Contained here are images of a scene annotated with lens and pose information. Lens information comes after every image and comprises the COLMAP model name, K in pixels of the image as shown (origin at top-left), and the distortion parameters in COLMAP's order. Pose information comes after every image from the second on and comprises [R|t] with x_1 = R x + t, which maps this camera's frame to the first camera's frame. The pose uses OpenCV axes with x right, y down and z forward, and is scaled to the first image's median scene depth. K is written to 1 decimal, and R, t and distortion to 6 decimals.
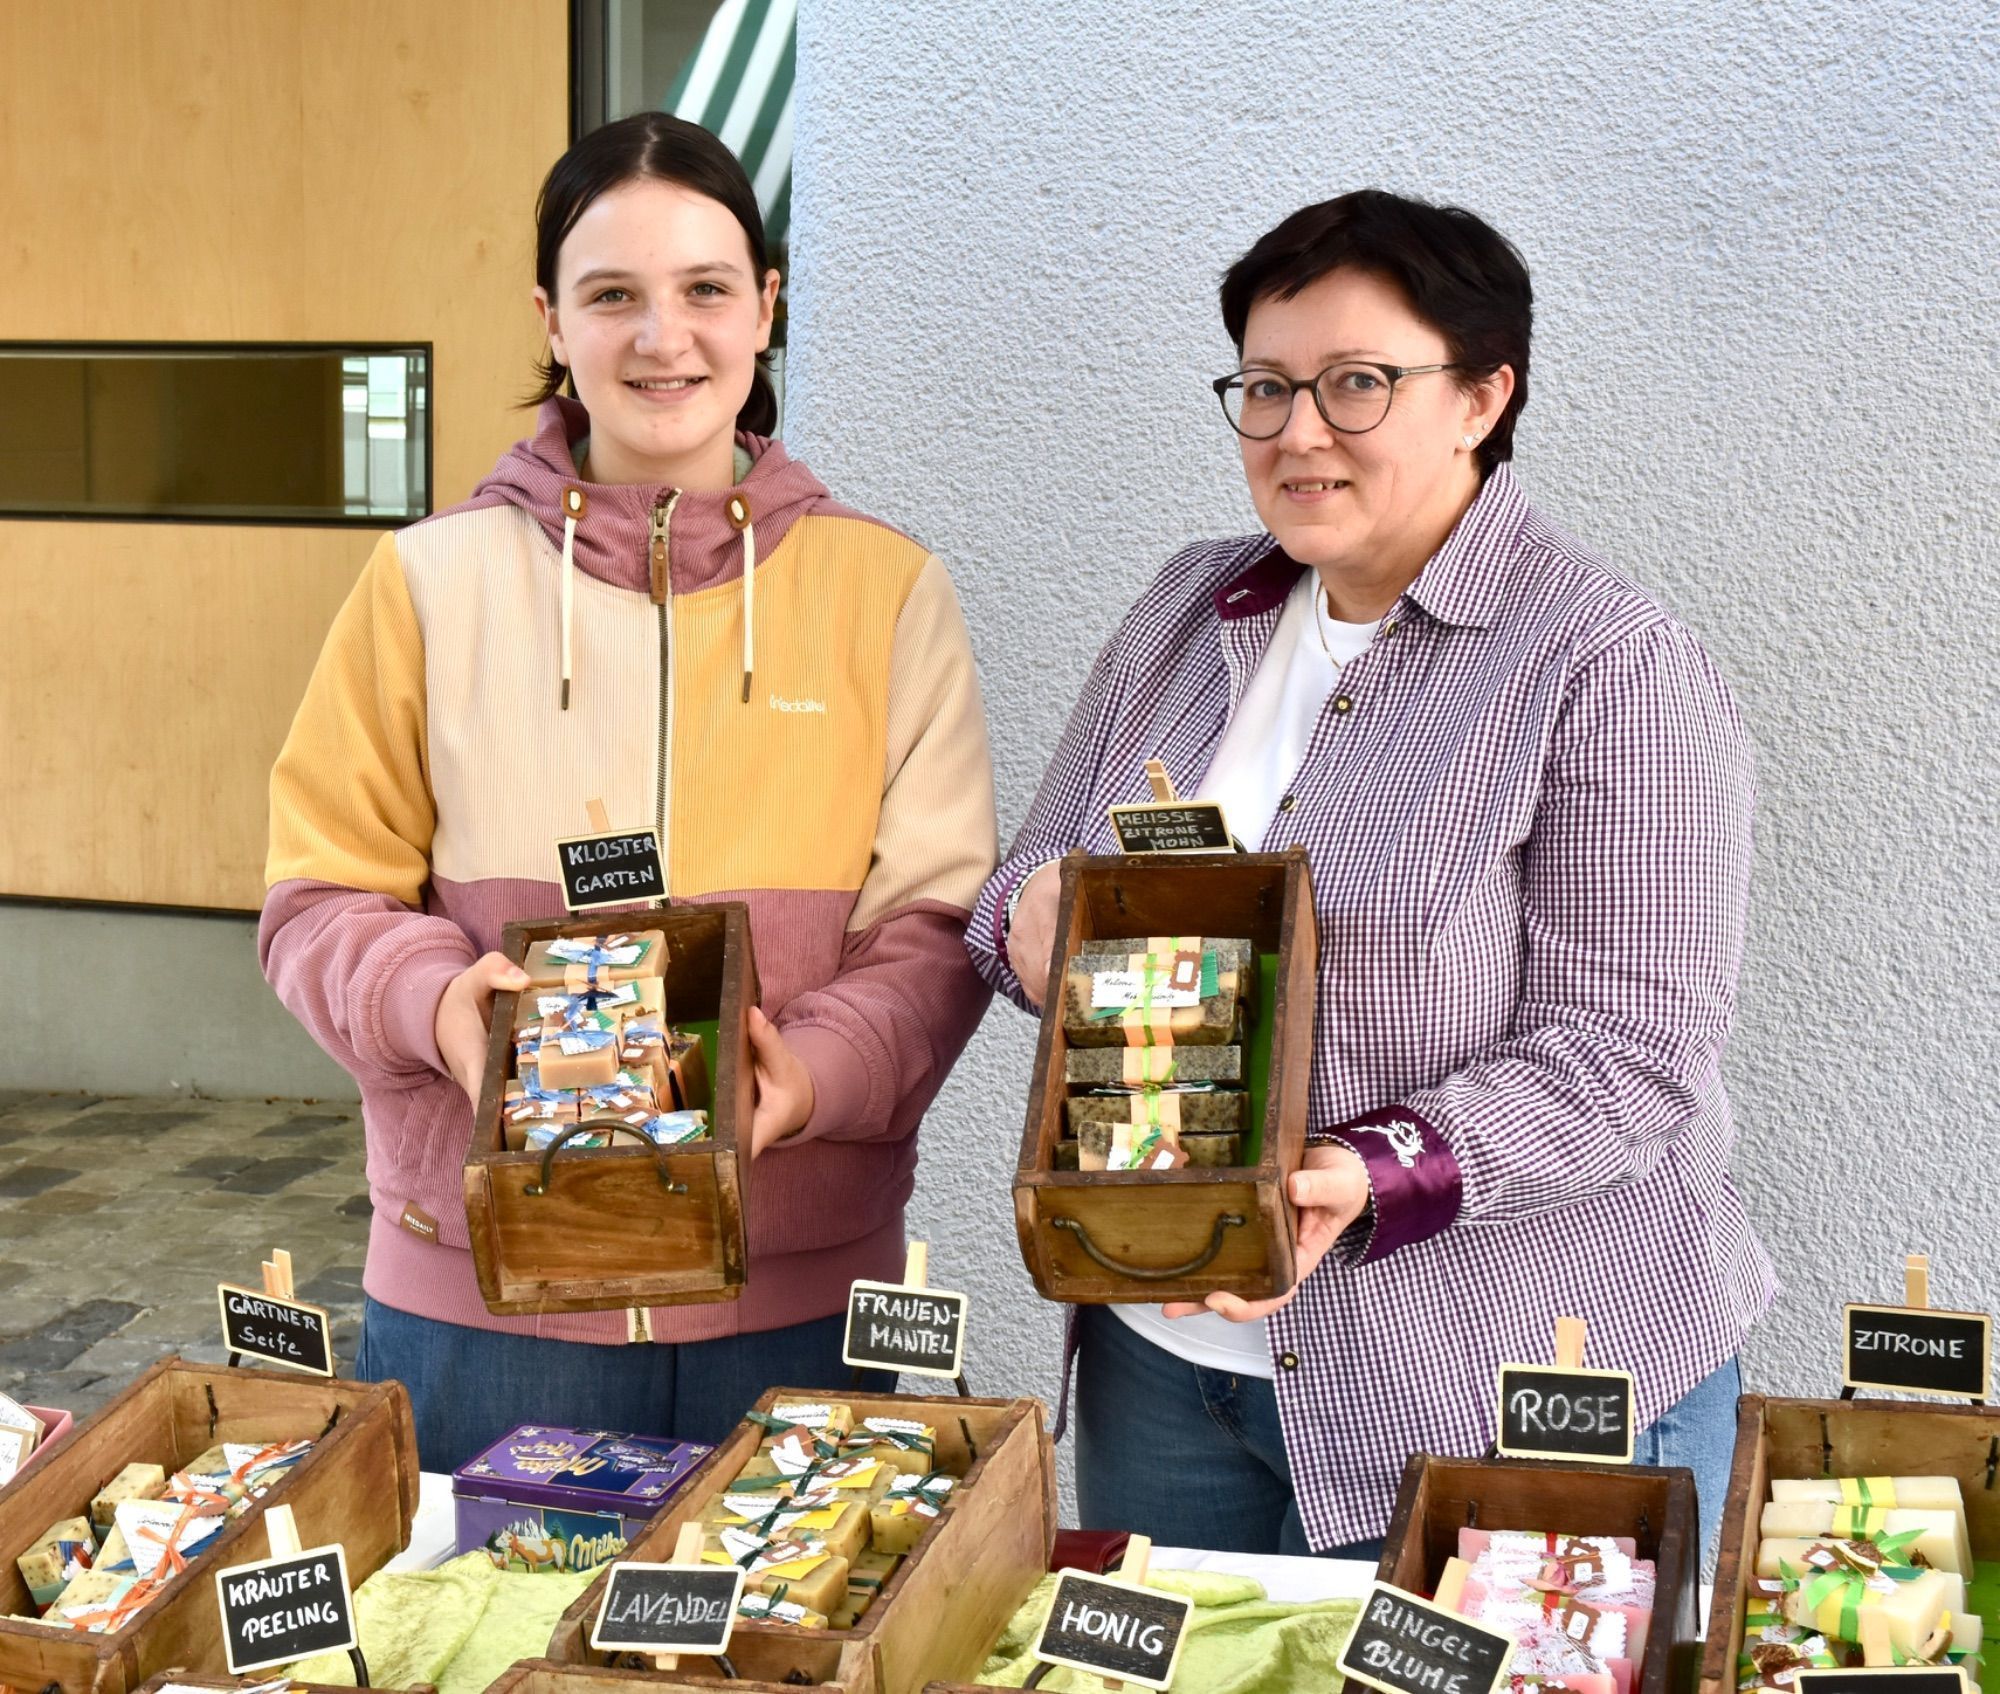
lens RADIAL K [[3927.8, 0, 1000.0], [0, 3927.8, 847.0], [0, 0, 1]] dist [0.169908, 0.184362]
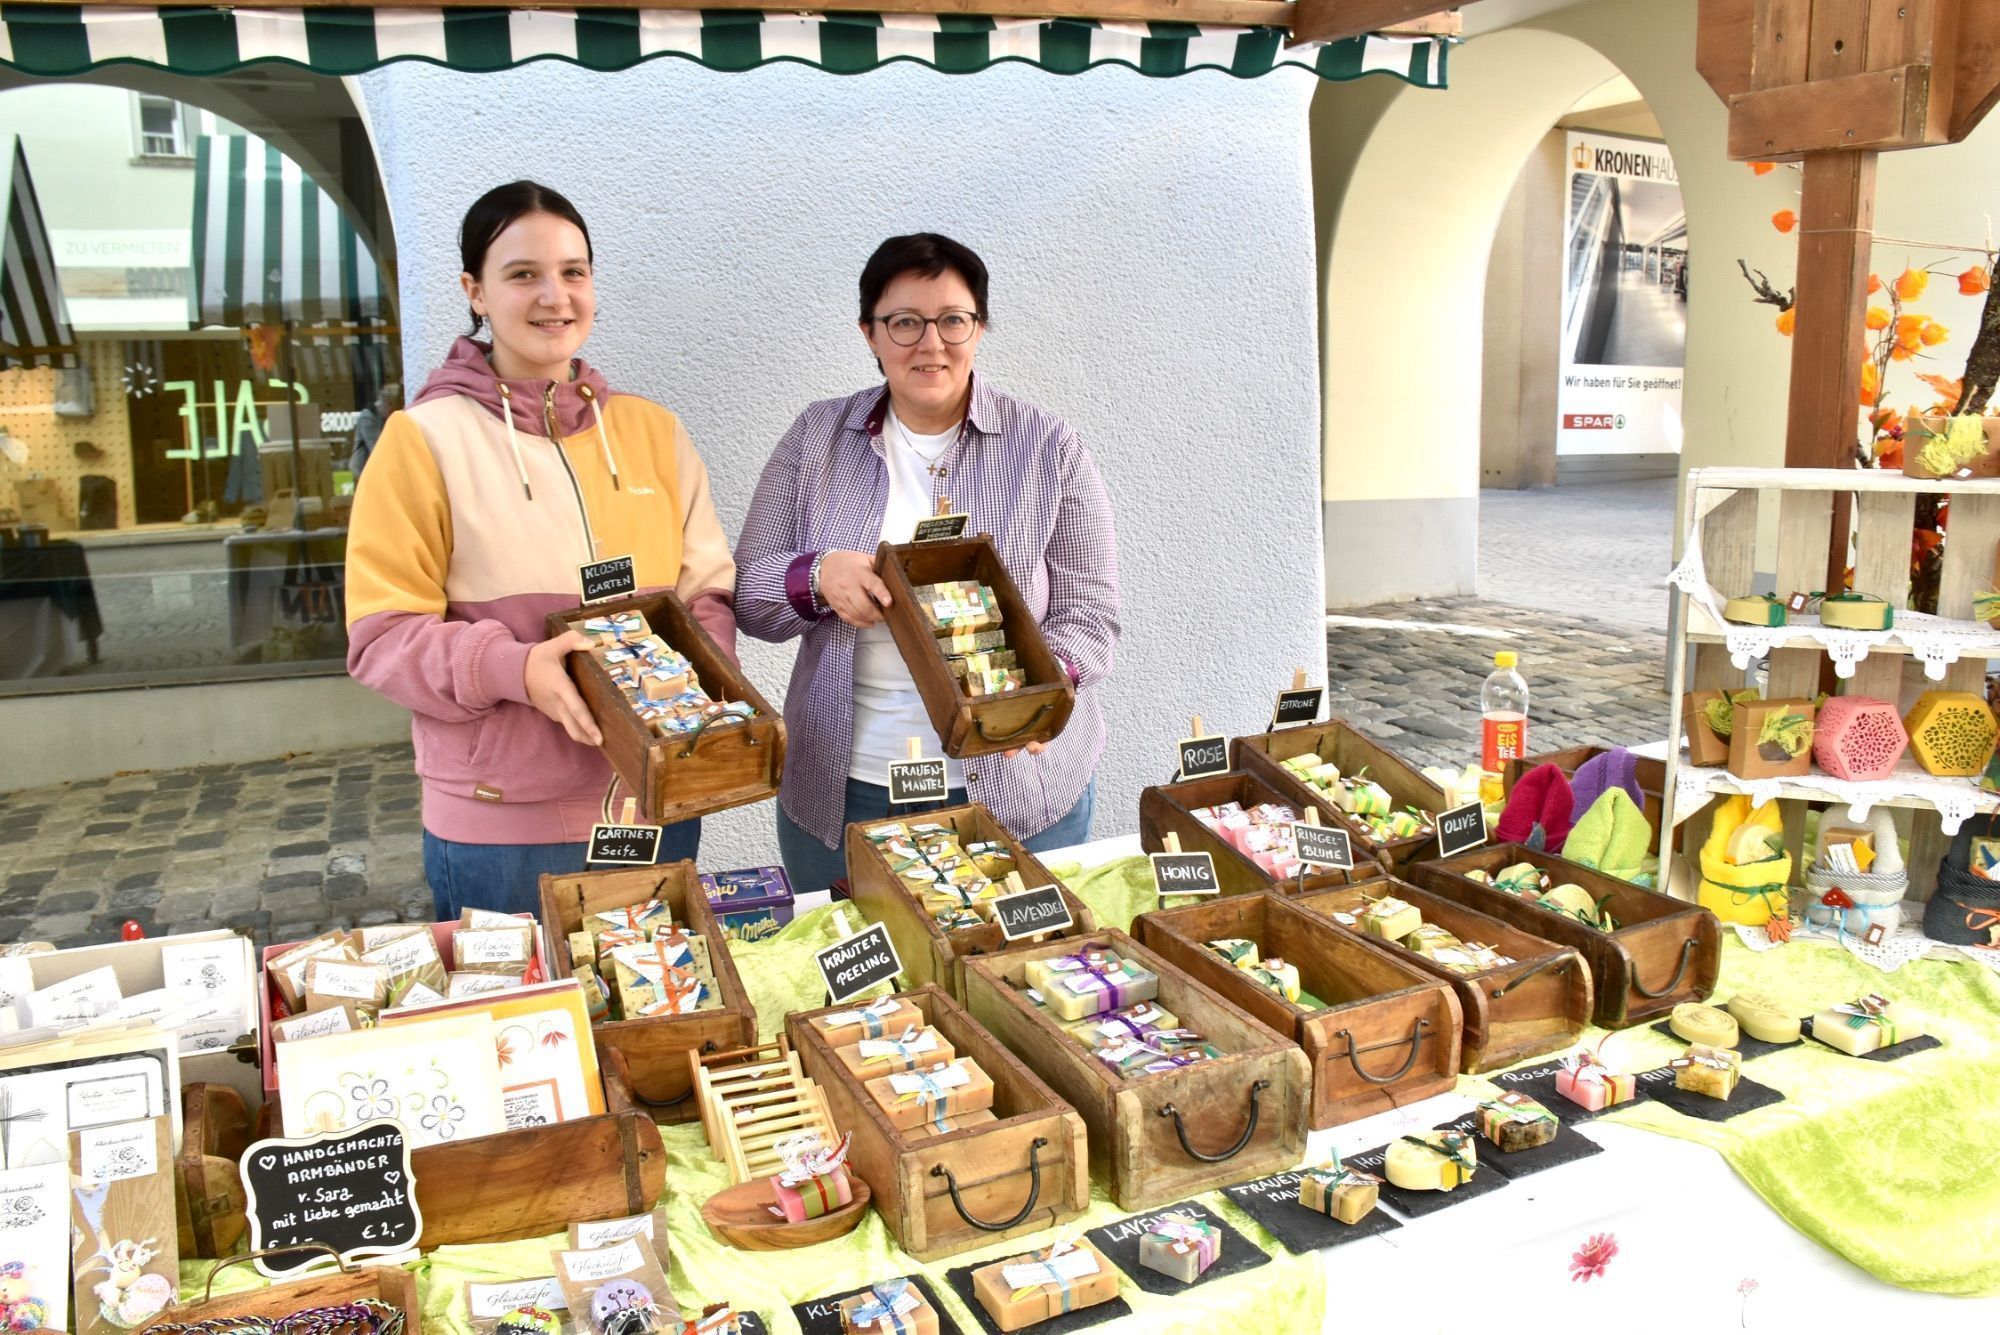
lens RADIAL K [[1650.3, 0, 1000.0], [0, 1650.3, 667.5], [0, 0, 1]] dist [-0.142963, 0.129925]
pose [[0.692934, -0.121423, 0.710704, -0.549971], [0.096830, 0.992460, 0.075151, 0.005695], [-0.714470, 0.016743, 0.699466, 0.357343]]
